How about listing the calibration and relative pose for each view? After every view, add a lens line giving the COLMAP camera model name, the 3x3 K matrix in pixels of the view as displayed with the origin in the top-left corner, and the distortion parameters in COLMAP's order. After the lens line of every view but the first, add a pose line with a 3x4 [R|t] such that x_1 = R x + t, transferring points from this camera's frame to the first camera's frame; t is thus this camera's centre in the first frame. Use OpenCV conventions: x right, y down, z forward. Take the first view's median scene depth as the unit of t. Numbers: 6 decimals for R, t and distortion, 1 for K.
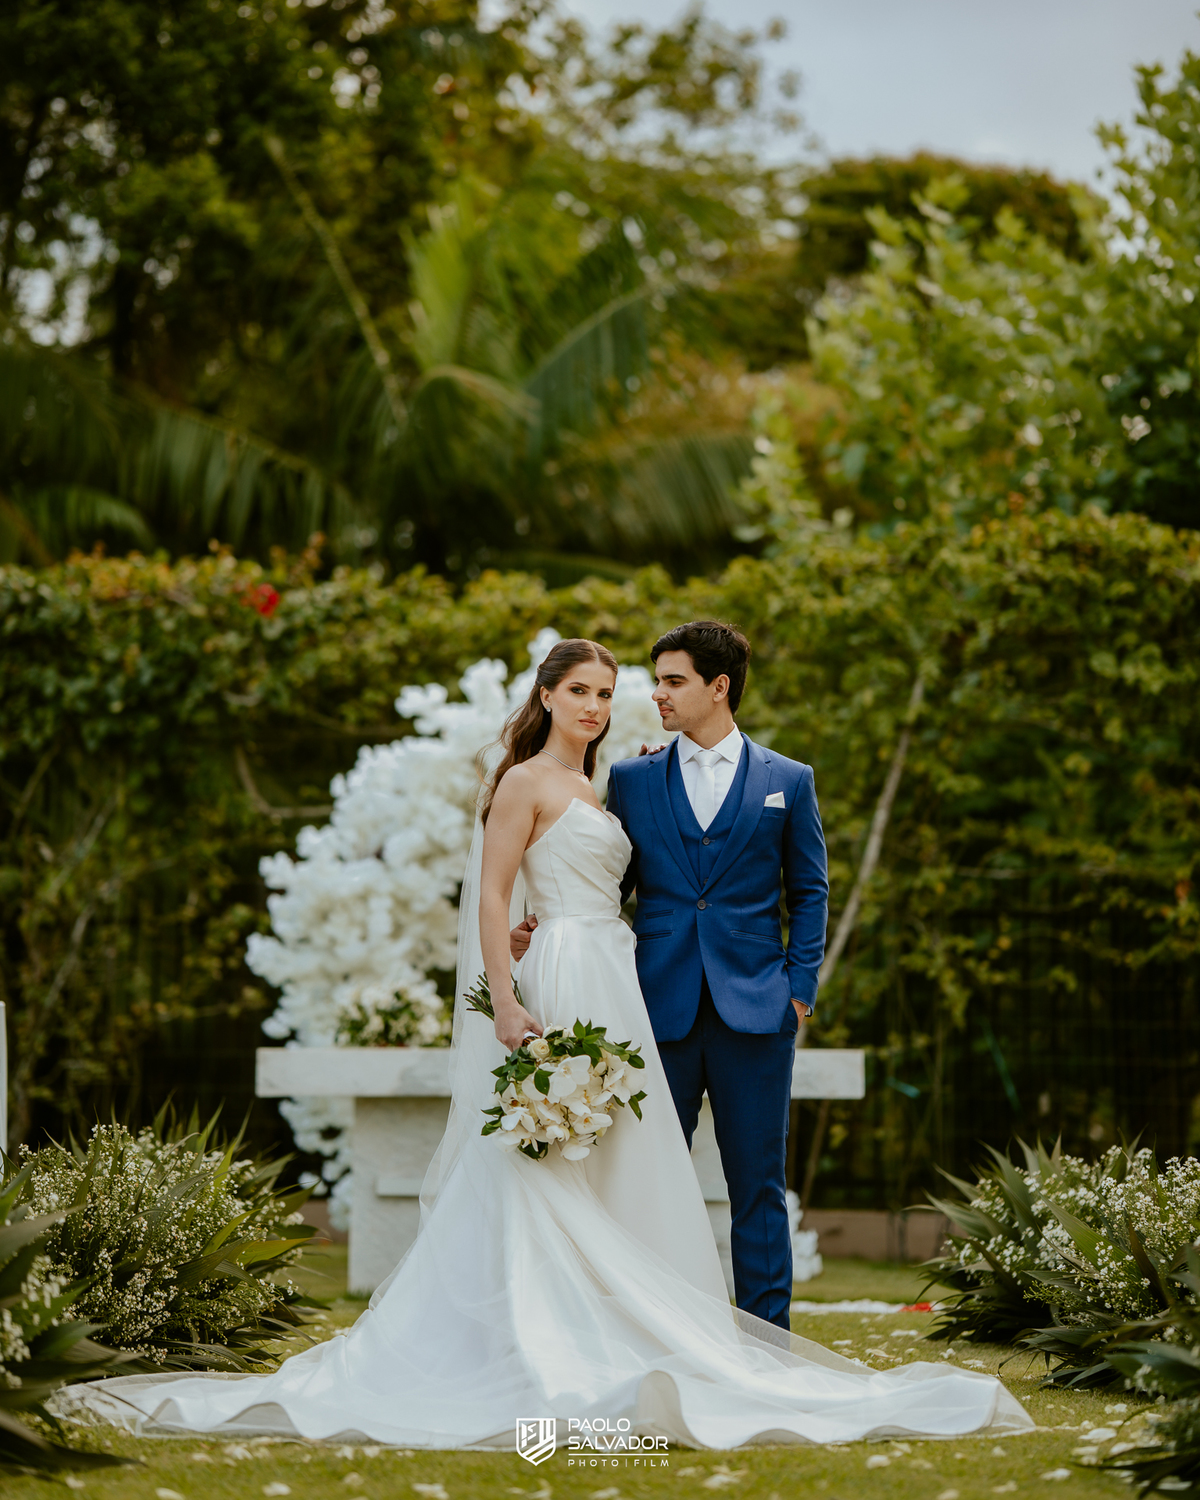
lens RADIAL K [[3996.0, 0, 600.0], [0, 3996.0, 750.0], [0, 0, 1]] dist [0.413837, -0.499556]
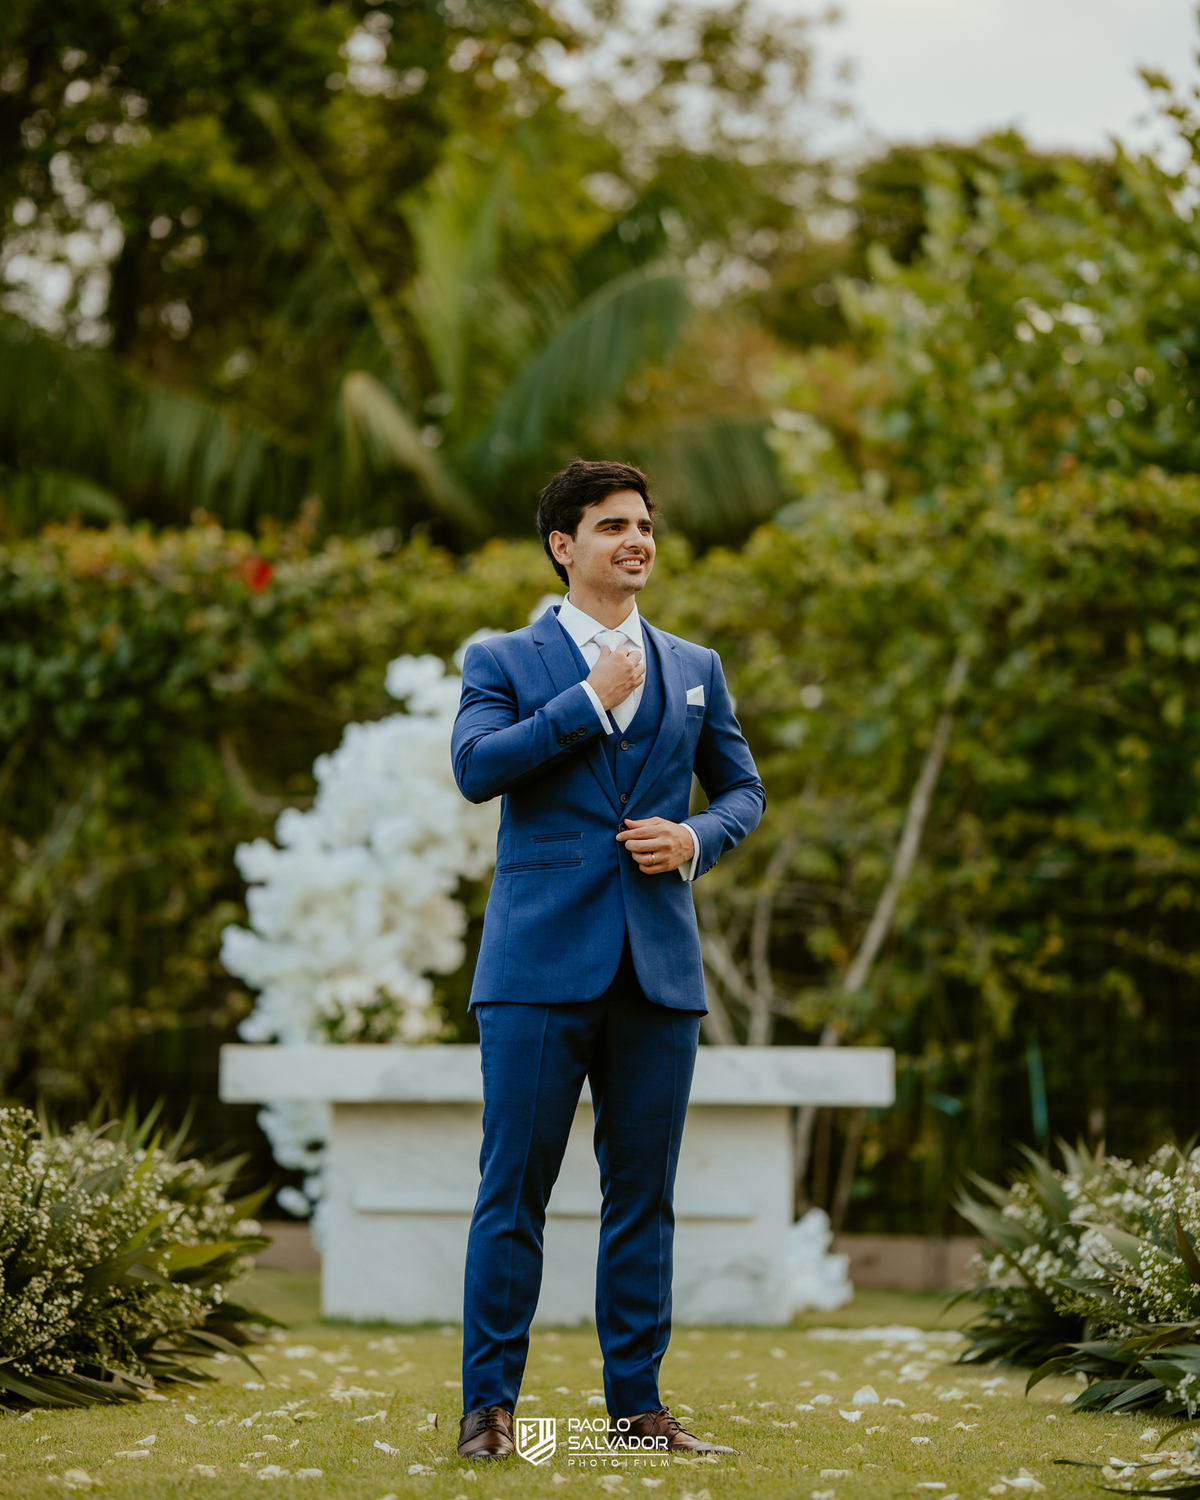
lens RADIAL K [[4093.0, 0, 599.0], [0, 4093.0, 785.6], [0, 0, 1]] dist [0.429035, 0.179052]
pose [[0.999898, 0.001980, -0.014145, 0.010066], [-0.001999, 0.999997, -0.001316, 0.013006], [0.014142, 0.001344, 0.999899, 0.057253]]
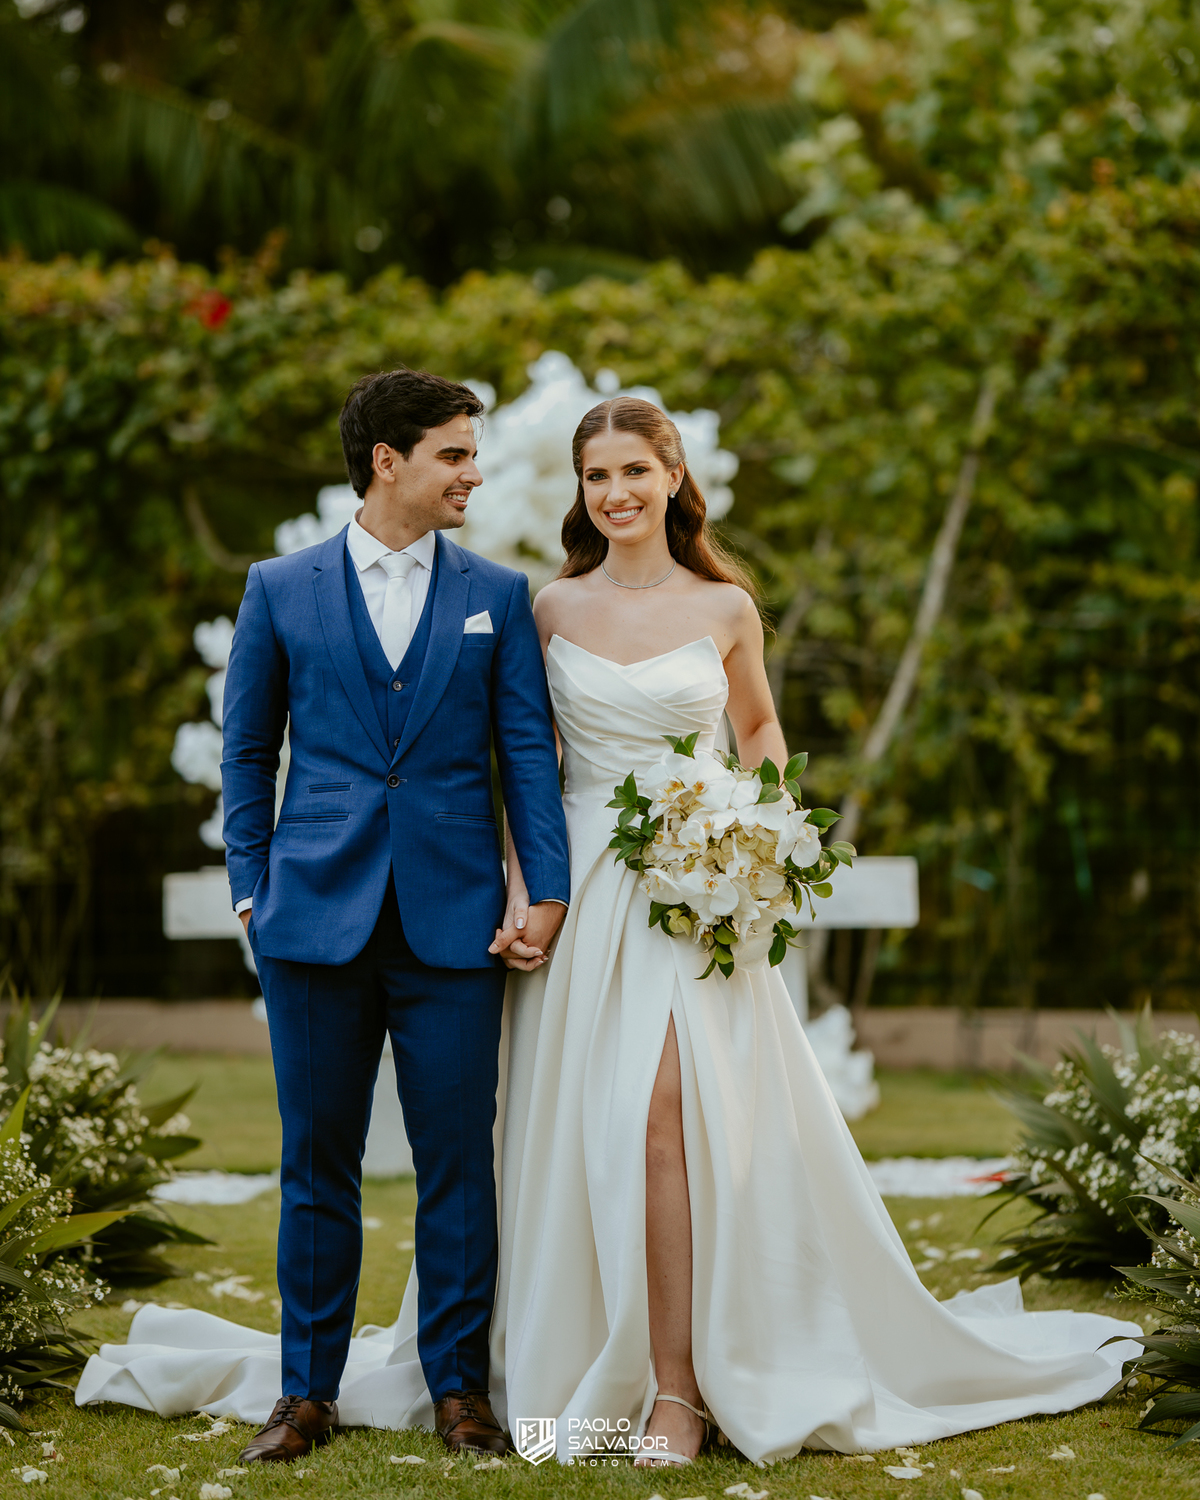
lens RADIAL K [[3996.0, 0, 600.0], [0, 3996.0, 750.0], [0, 0, 1]] dist [0.413837, -0.499556]
pose [[0.999506, -0.020182, -0.024073, 0.017706], [0.021953, 0.996887, 0.075727, -0.008384], [0.022470, -0.076218, 0.996838, 0.157296]]
